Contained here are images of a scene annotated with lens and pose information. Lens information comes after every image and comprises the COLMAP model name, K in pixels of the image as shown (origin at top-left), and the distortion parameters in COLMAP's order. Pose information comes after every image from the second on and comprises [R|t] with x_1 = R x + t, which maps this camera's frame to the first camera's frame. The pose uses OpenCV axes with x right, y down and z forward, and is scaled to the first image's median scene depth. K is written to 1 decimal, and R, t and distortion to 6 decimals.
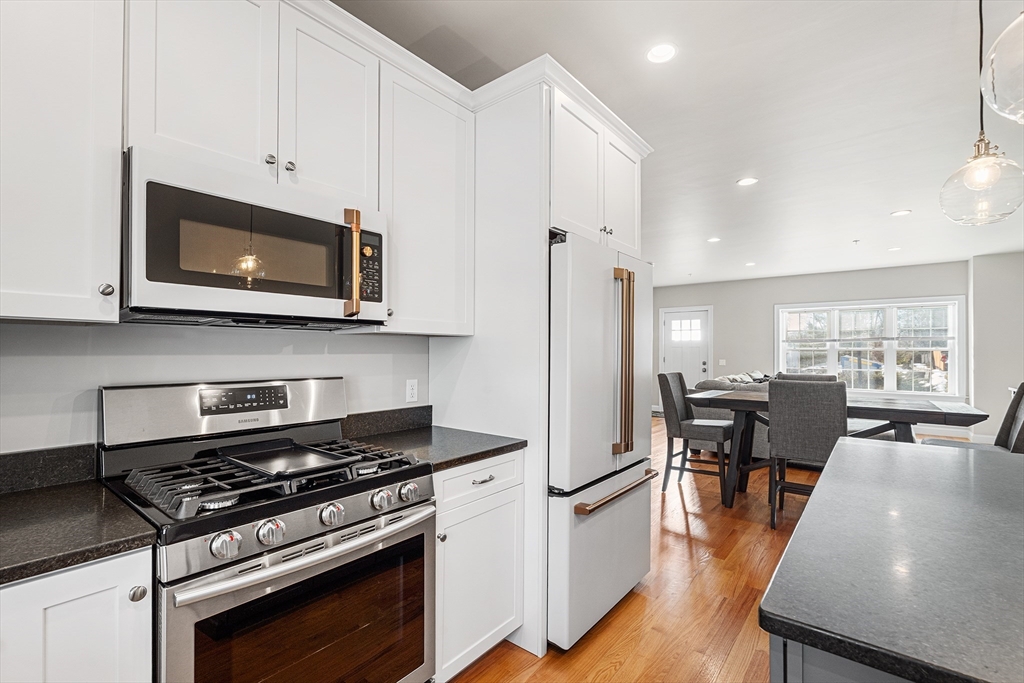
lens RADIAL K [[456.4, 0, 513.9], [0, 456.4, 348.8], [0, 0, 1]] dist [-0.003383, -0.000322]
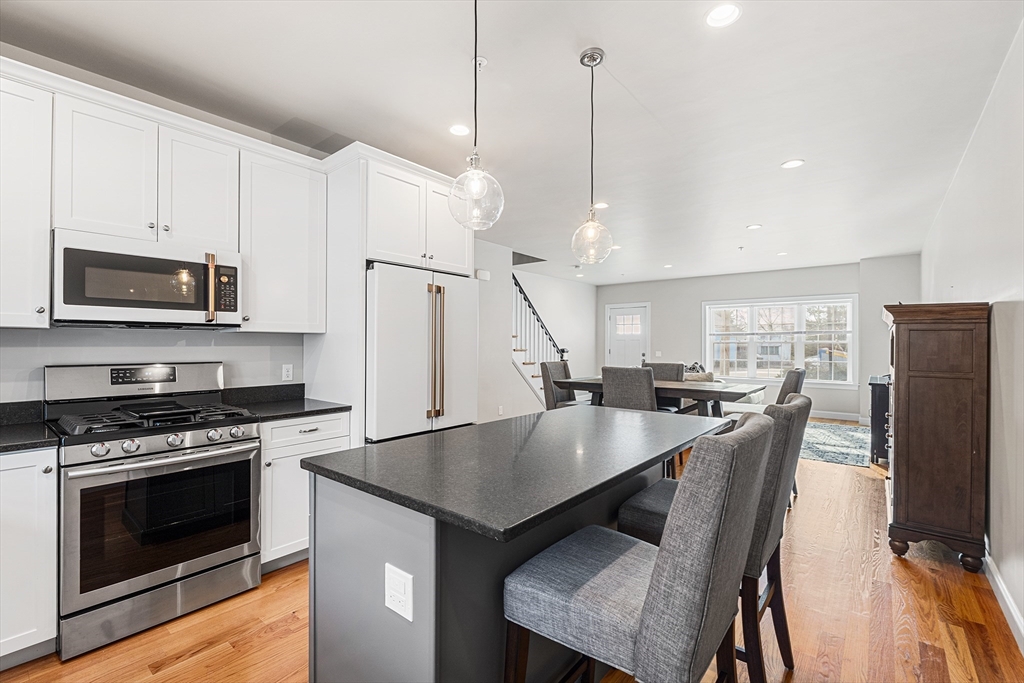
lens RADIAL K [[449.5, 0, 511.4], [0, 449.5, 342.4], [0, 0, 1]] dist [-0.004910, -0.000128]
pose [[0.999902, -0.001069, -0.013949, 0.653906], [0.001097, 0.999997, 0.002001, -0.002865], [0.013947, -0.002016, 0.999901, -0.486025]]
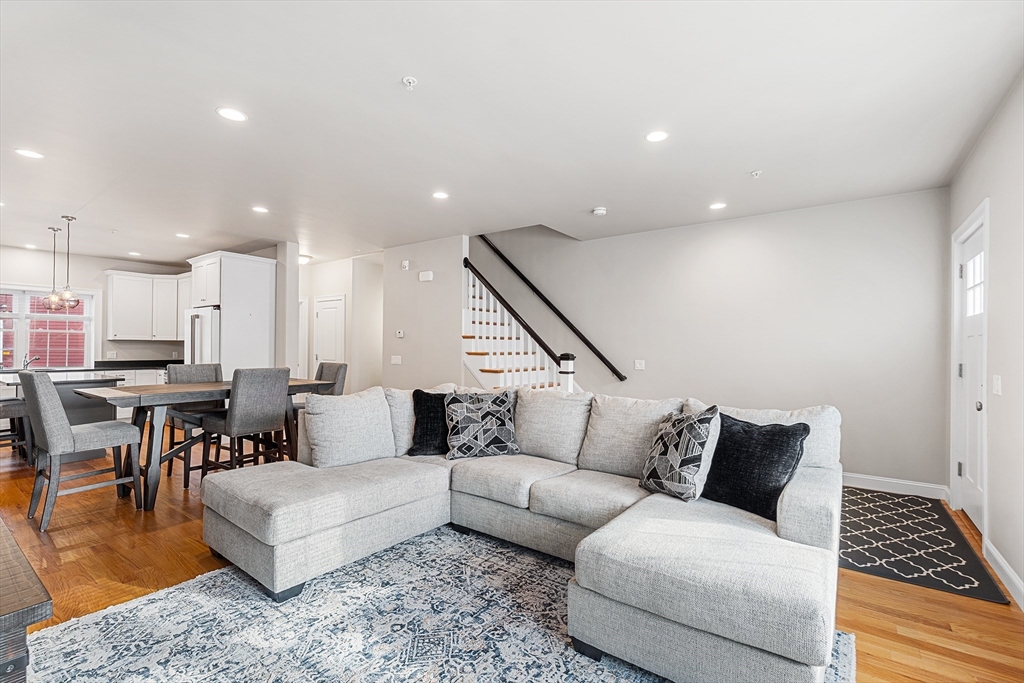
lens RADIAL K [[452.0, 0, 511.4], [0, 452.0, 343.7], [0, 0, 1]] dist [-0.003221, -0.000598]
pose [[0.041197, -0.009795, -0.999103, 4.056530], [0.001160, 0.999952, -0.009755, 0.039380], [0.999150, -0.000757, 0.041206, 3.739446]]
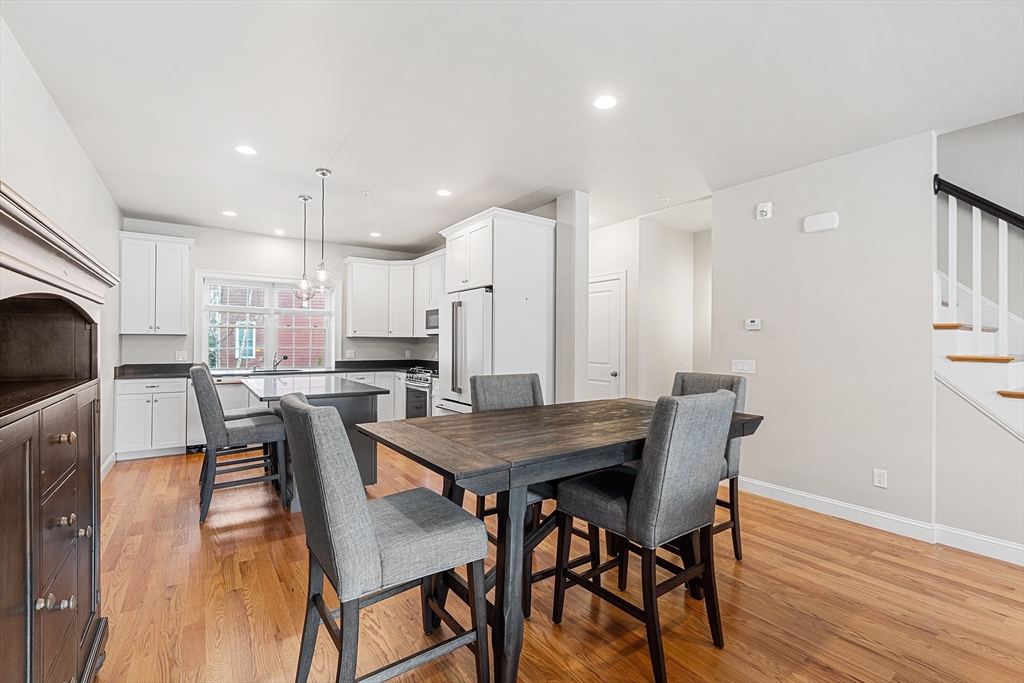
lens RADIAL K [[449.5, 0, 511.4], [0, 449.5, 342.4], [0, 0, 1]] dist [-0.004910, -0.000128]
pose [[-0.283747, -0.007440, -0.958870, 2.777440], [-0.000131, 0.999970, -0.007720, 0.029928], [0.958899, -0.002065, -0.283740, 2.408313]]
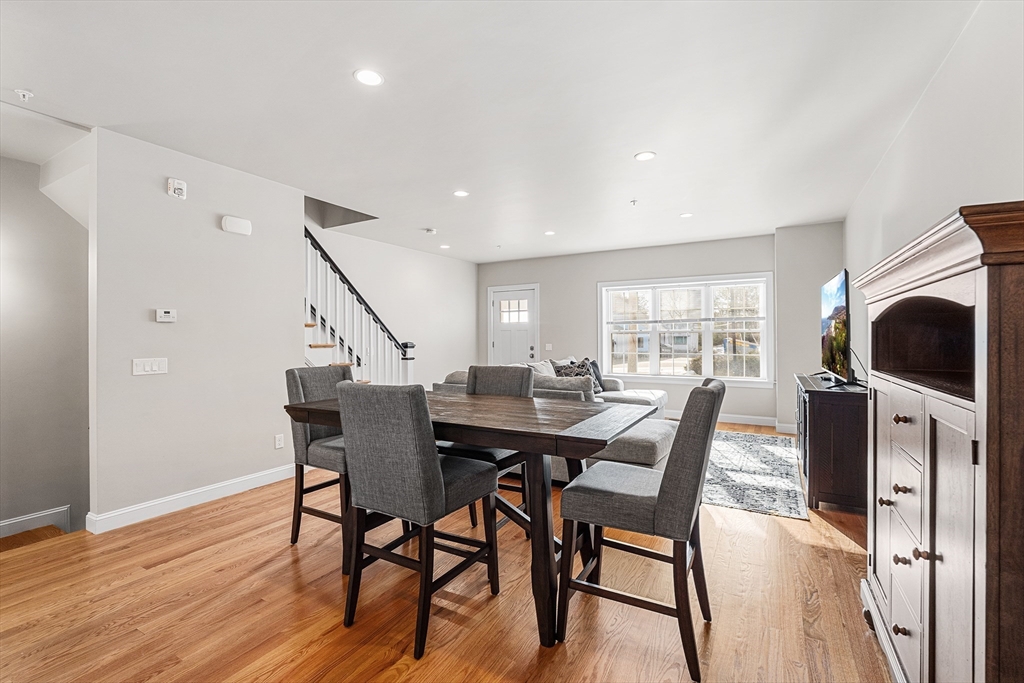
lens RADIAL K [[449.2, 0, 511.5], [0, 449.2, 336.6], [0, 0, 1]] dist [-0.001017, 0.000018]
pose [[0.988899, -0.010272, 0.148233, 1.405135], [0.009182, 0.999926, 0.008036, 0.009058], [-0.148304, -0.006586, 0.988920, 0.749528]]
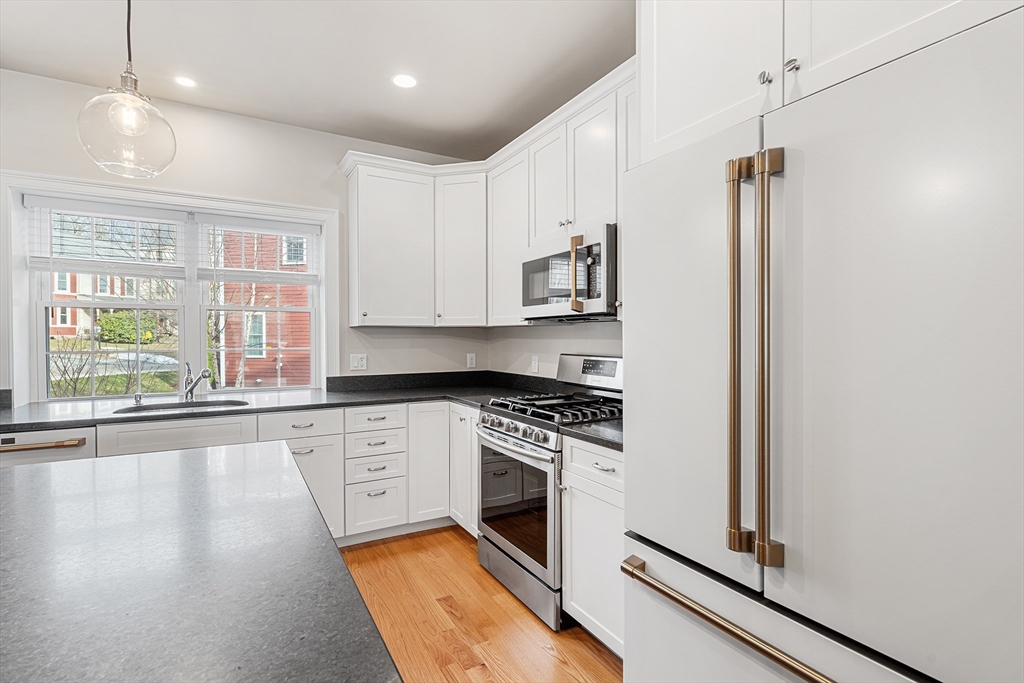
lens RADIAL K [[483.6, 0, 510.5], [0, 483.6, 343.0], [0, 0, 1]] dist [0.001079, 0.000045]
pose [[-0.372185, 0.009242, -0.928112, 1.038598], [0.006542, 0.999952, 0.007334, 0.010650], [0.928135, -0.003342, -0.372228, 1.282862]]
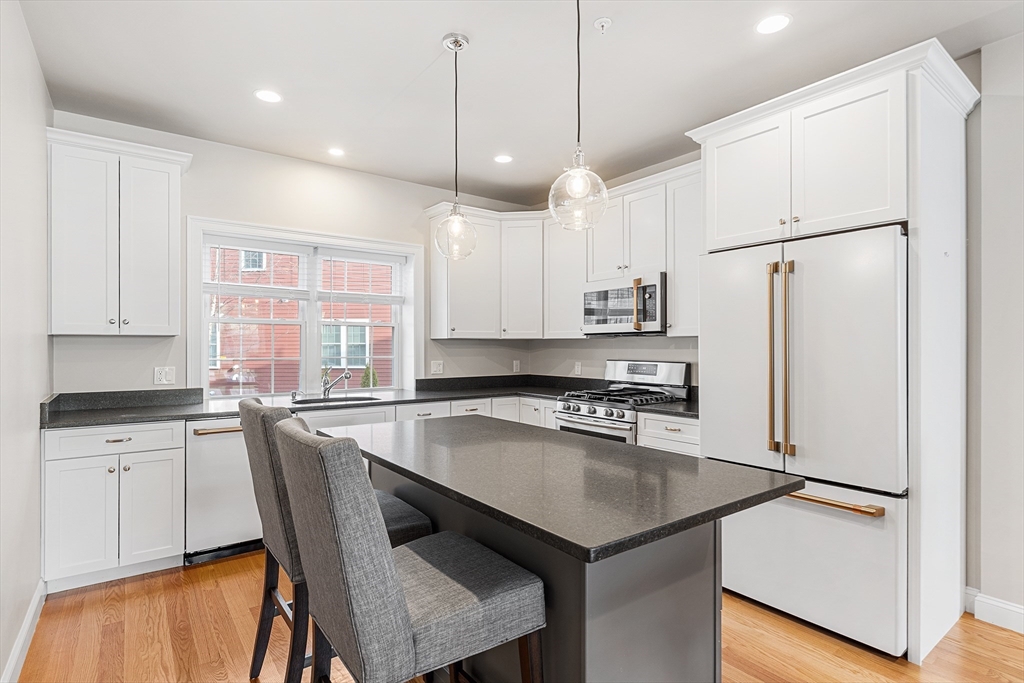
lens RADIAL K [[514.7, 0, 510.3], [0, 514.7, 347.6], [0, 0, 1]] dist [-0.004536, 0.000330]
pose [[-0.256107, -0.001048, -0.966648, 1.913559], [0.006062, 0.999978, -0.002690, 0.008056], [0.966629, -0.006549, -0.256095, 0.978258]]
